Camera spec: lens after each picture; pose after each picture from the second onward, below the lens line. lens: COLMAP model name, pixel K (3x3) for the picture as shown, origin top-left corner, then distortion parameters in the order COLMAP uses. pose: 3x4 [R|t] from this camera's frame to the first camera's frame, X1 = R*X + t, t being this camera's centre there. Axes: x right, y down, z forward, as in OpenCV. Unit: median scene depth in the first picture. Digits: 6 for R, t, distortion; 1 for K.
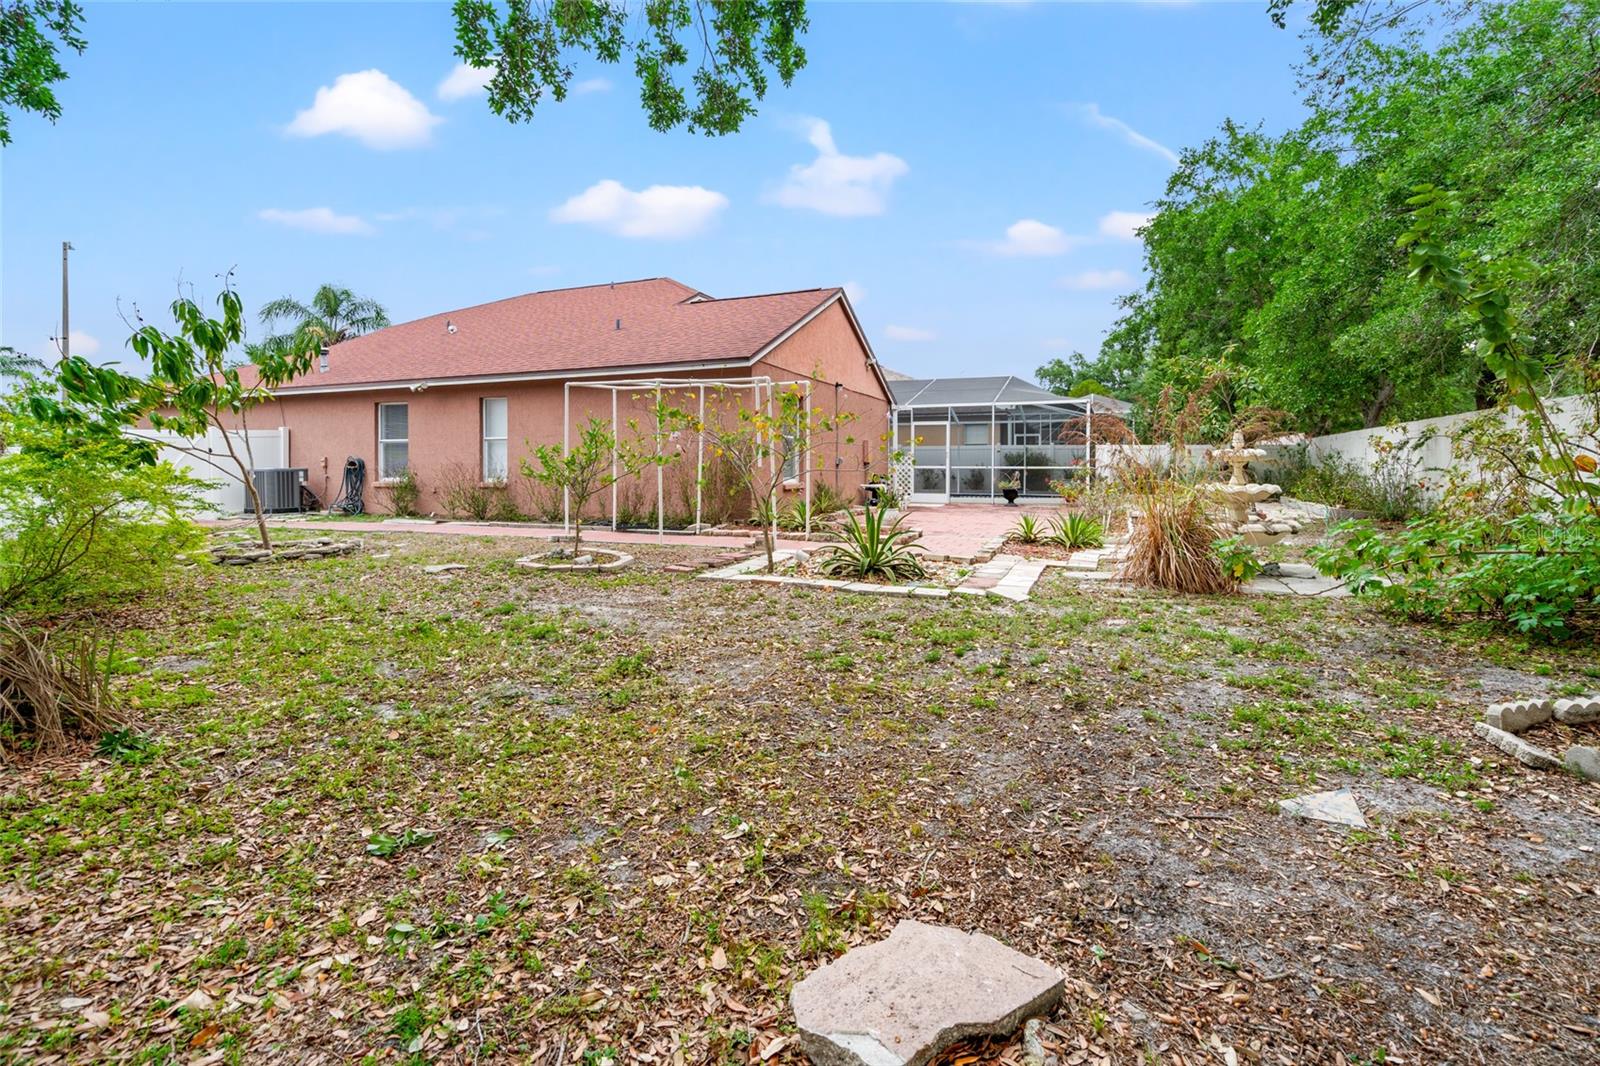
lens RADIAL K [[740.9, 0, 792.6], [0, 740.9, 478.2], [0, 0, 1]] dist [-0.000532, -0.000080]
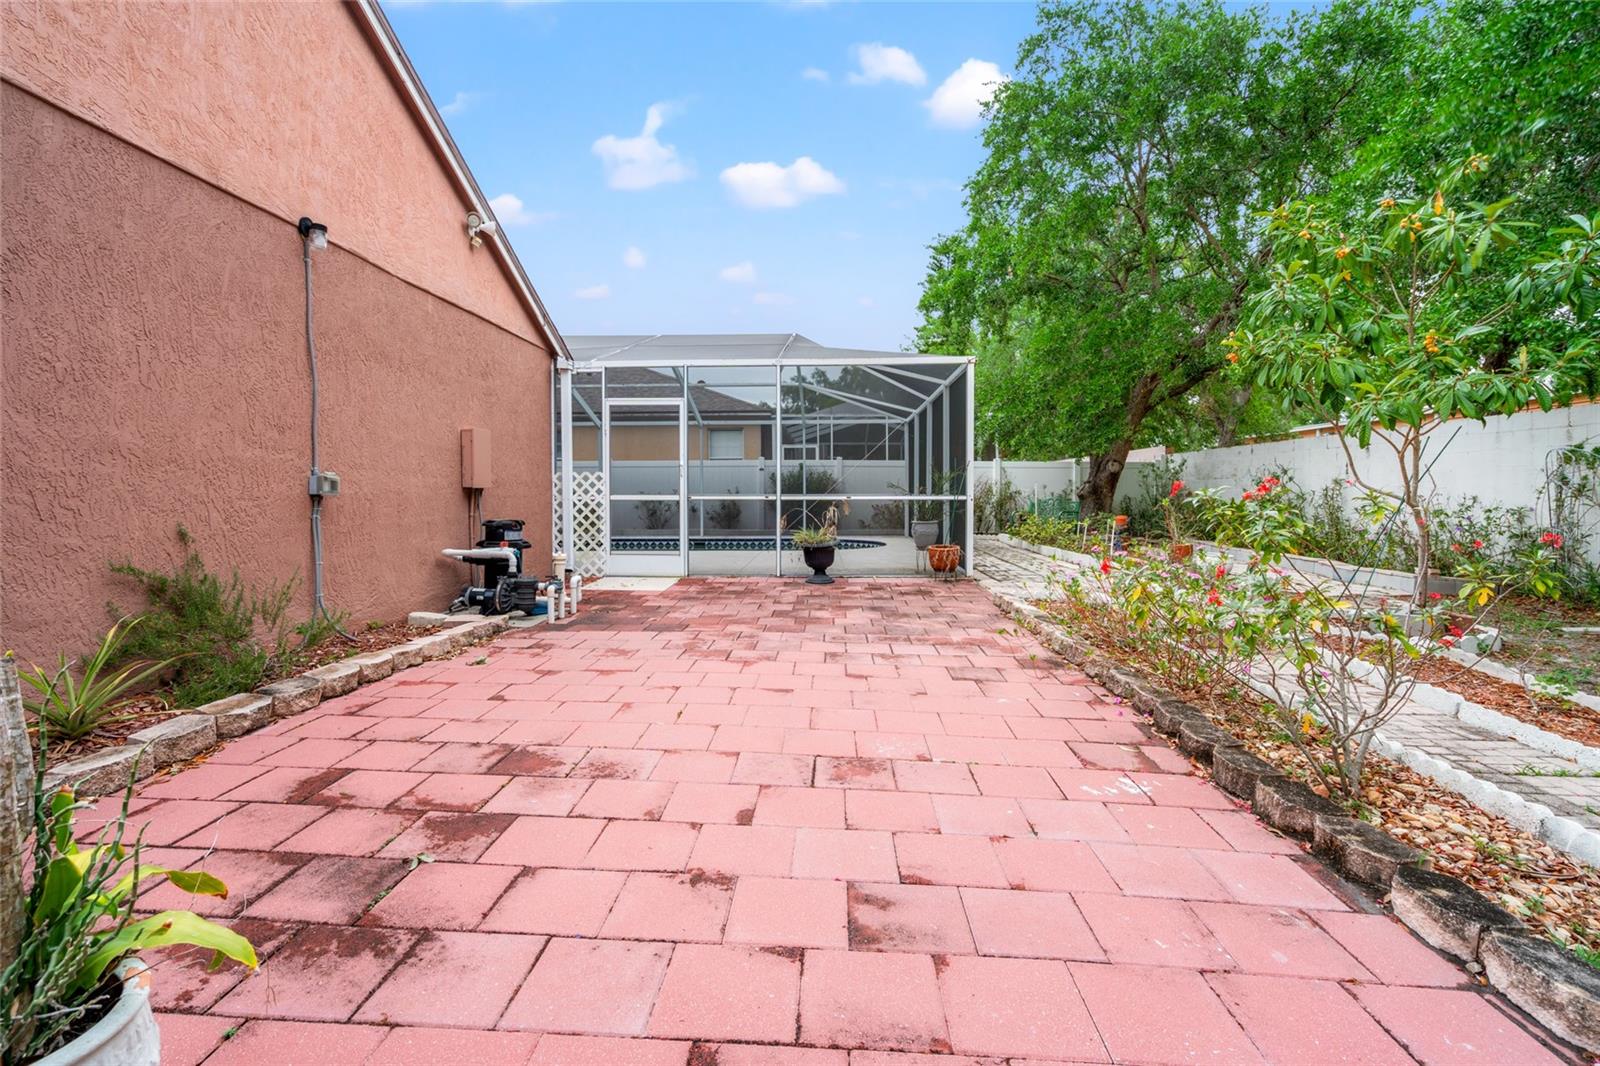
lens RADIAL K [[740.9, 0, 792.6], [0, 740.9, 478.2], [0, 0, 1]] dist [-0.000532, -0.000080]
pose [[0.939747, 0.000370, 0.341869, 0.114302], [0.010359, 0.999509, -0.029559, -0.012748], [-0.341713, 0.031319, 0.939282, 0.536802]]
